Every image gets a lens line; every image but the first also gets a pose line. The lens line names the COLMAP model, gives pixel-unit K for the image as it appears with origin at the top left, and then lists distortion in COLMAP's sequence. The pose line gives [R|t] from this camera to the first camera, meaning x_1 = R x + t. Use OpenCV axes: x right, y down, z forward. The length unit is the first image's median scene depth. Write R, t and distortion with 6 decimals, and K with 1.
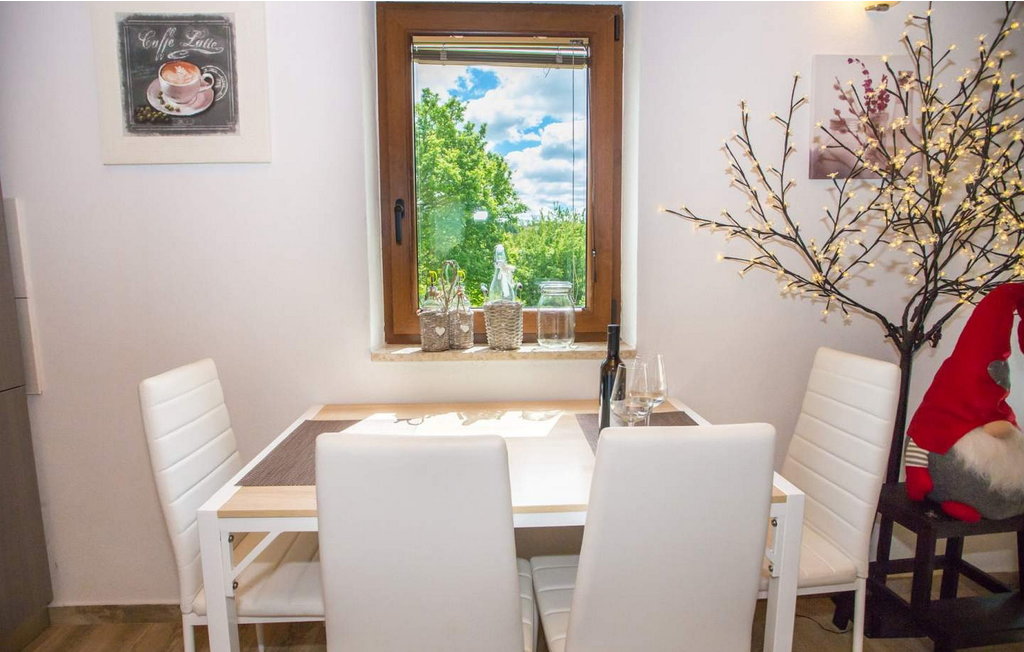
lens RADIAL K [[519.2, 0, 482.5], [0, 519.2, 333.0], [0, 0, 1]] dist [-0.050392, 0.017272]
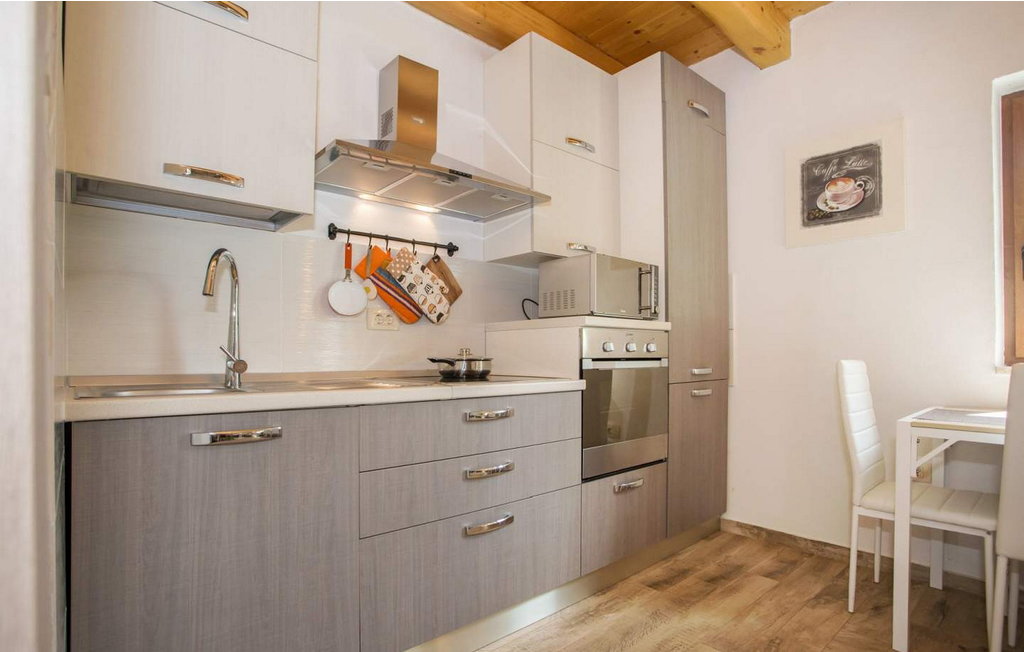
lens RADIAL K [[519.2, 0, 486.3], [0, 519.2, 353.8], [0, 0, 1]] dist [-0.050392, 0.017272]
pose [[0.626048, 0.005731, -0.779764, -0.047759], [-0.100874, 0.992166, -0.073697, 0.241898], [0.773233, 0.124796, 0.621721, -0.783429]]
